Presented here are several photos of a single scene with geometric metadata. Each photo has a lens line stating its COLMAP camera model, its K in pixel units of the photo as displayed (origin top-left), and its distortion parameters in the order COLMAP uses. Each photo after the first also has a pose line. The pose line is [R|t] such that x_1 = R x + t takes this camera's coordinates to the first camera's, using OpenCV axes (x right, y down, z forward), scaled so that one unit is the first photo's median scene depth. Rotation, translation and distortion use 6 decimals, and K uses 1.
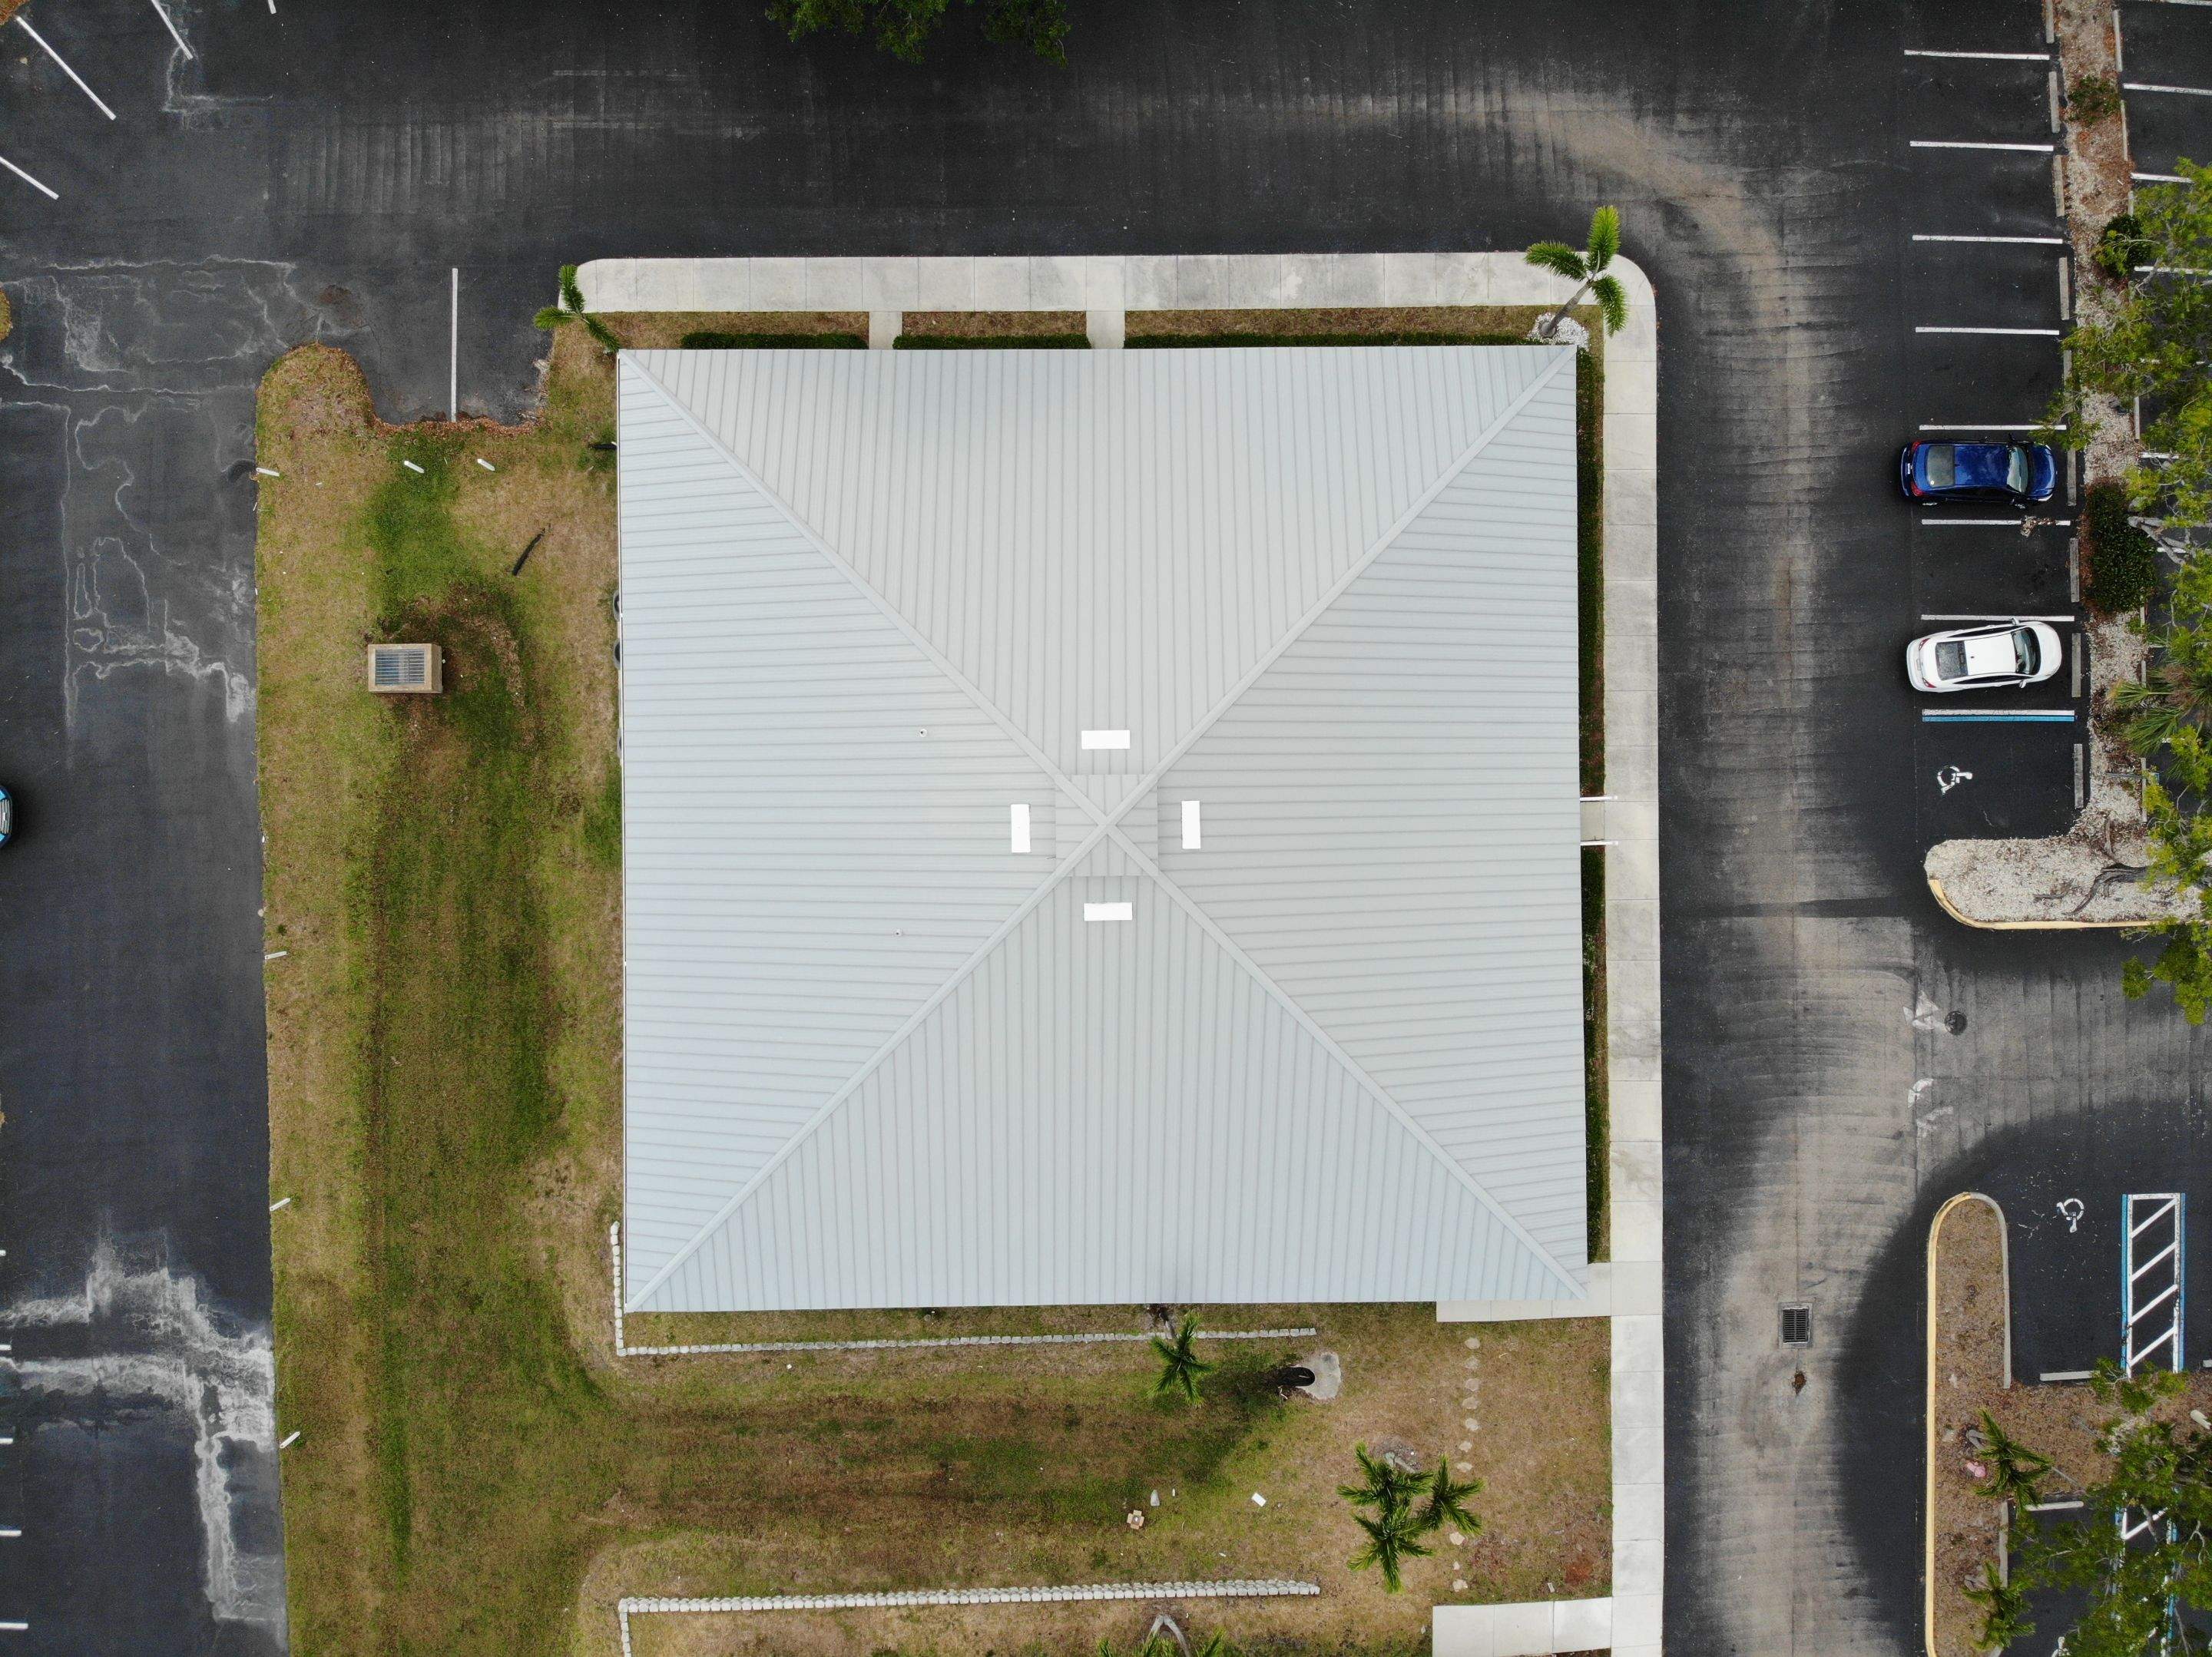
lens RADIAL K [[1622.4, 0, 1091.0], [0, 1622.4, 824.9], [0, 0, 1]] dist [0.091724, -0.203412]
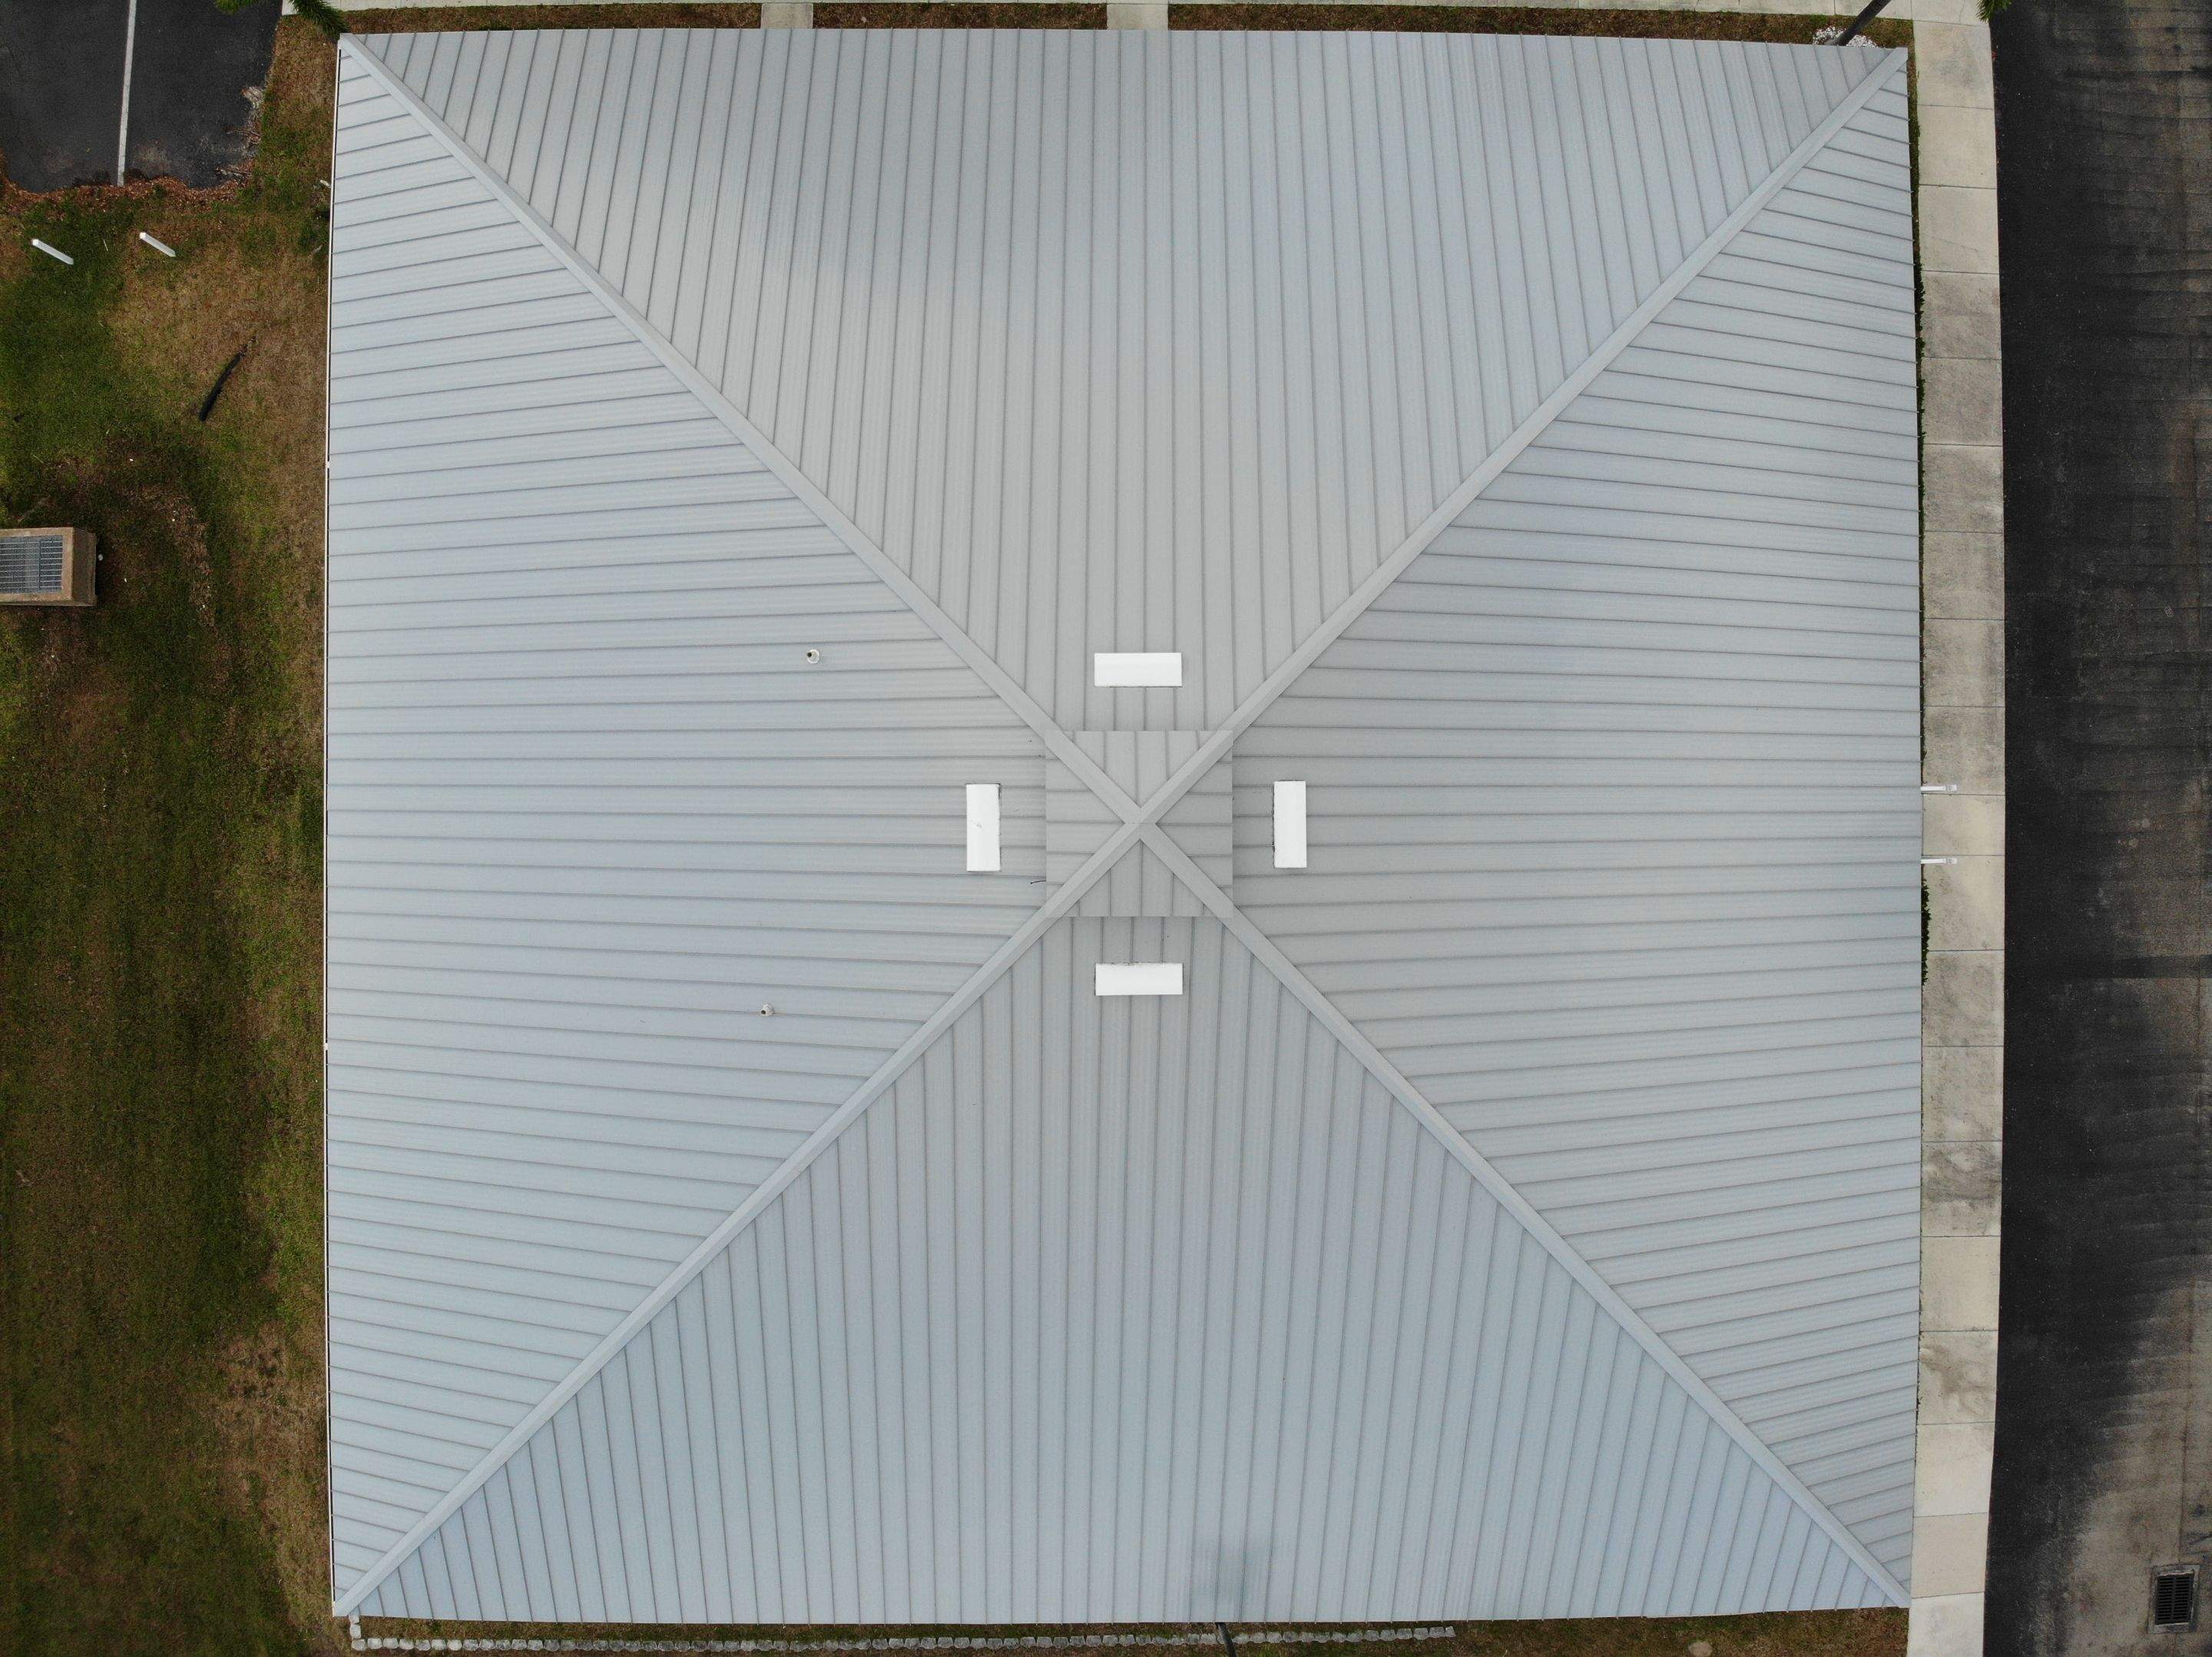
lens RADIAL K [[1622.4, 0, 1091.0], [0, 1622.4, 824.9], [0, 0, 1]] dist [0.091724, -0.203412]
pose [[0.999943, 0.010564, -0.001790, -0.004530], [-0.010562, 0.999944, 0.001021, 0.000245], [0.001801, -0.001002, 0.999998, 0.367159]]
